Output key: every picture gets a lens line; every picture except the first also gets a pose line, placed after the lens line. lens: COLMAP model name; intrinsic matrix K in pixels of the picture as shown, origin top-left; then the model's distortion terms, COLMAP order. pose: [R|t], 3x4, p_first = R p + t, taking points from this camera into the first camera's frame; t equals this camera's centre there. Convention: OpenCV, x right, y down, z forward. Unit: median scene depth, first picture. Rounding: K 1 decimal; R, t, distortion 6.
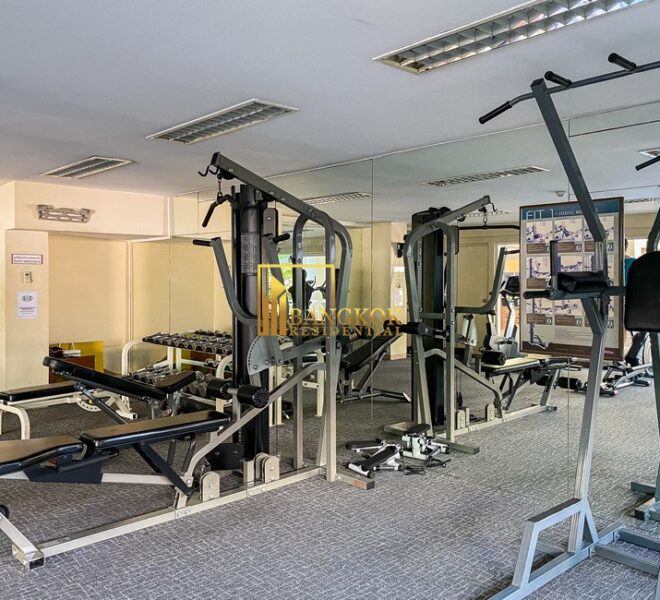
lens RADIAL K [[629.8, 0, 330.0], [0, 629.8, 300.0], [0, 0, 1]] dist [0.004911, 0.003628]
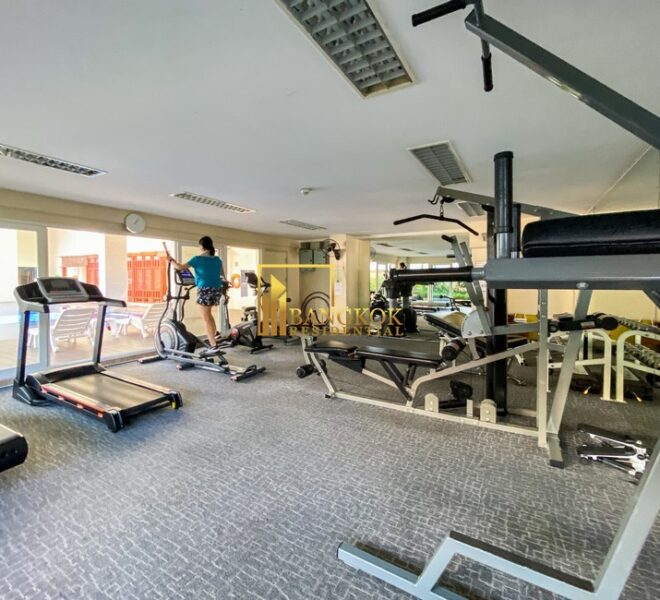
lens RADIAL K [[331.5, 0, 329.2], [0, 331.5, 295.1], [0, 0, 1]] dist [-0.003115, -0.000792]
pose [[0.294142, 0.053236, -0.954278, 0.529776], [-0.039858, 0.998262, 0.043404, 0.002531], [0.954930, 0.025268, 0.295753, 0.528335]]
